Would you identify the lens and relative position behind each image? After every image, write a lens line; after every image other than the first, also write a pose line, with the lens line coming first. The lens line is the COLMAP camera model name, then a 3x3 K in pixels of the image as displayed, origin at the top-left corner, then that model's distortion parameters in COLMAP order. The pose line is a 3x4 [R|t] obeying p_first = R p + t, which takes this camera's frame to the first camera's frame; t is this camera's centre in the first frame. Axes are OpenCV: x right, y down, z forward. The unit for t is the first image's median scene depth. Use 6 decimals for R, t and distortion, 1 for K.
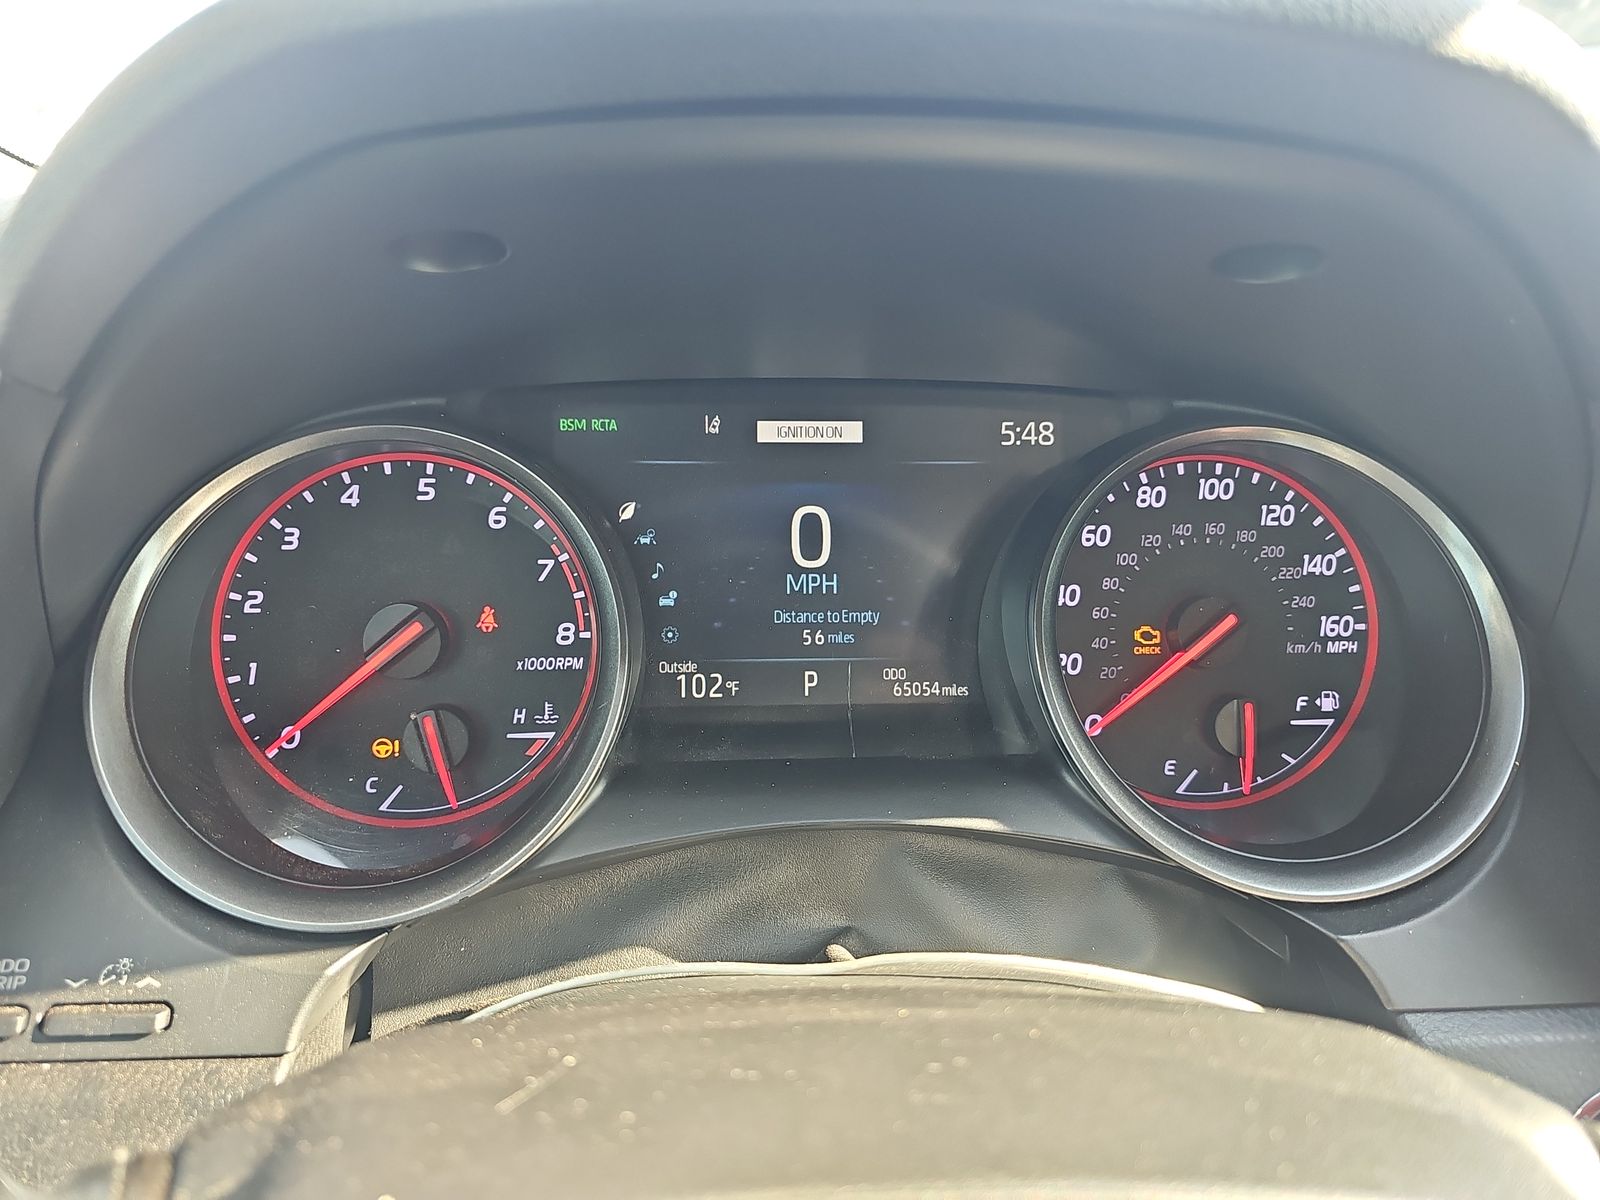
lens RADIAL K [[1100.9, 0, 798.3], [0, 1100.9, 610.5], [0, 0, 1]] dist [-0.008200, -0.005969]
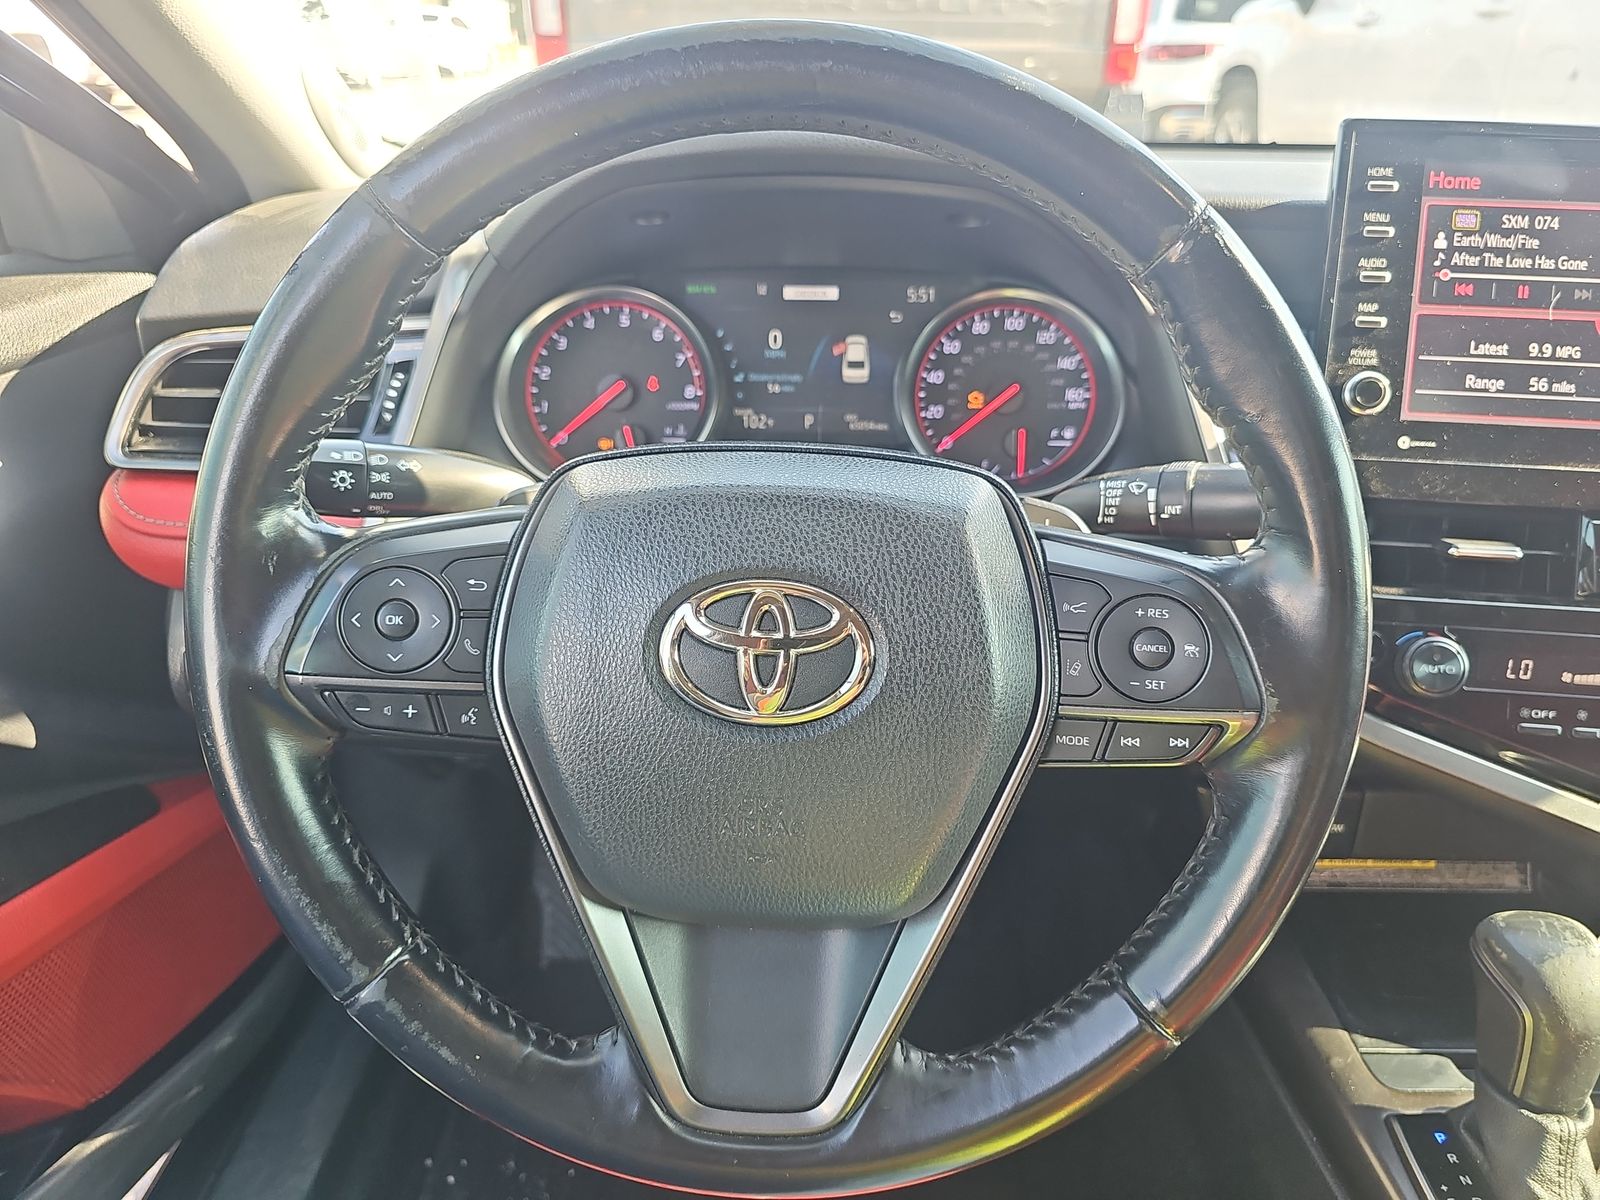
lens RADIAL K [[1100.9, 0, 805.2], [0, 1100.9, 597.9], [0, 0, 1]] dist [-0.008200, -0.005969]
pose [[0.995721, 0.027891, -0.088097, 0.193851], [-0.019785, 0.995602, 0.091574, 0.207326], [0.090264, -0.089439, 0.991894, -1.042721]]
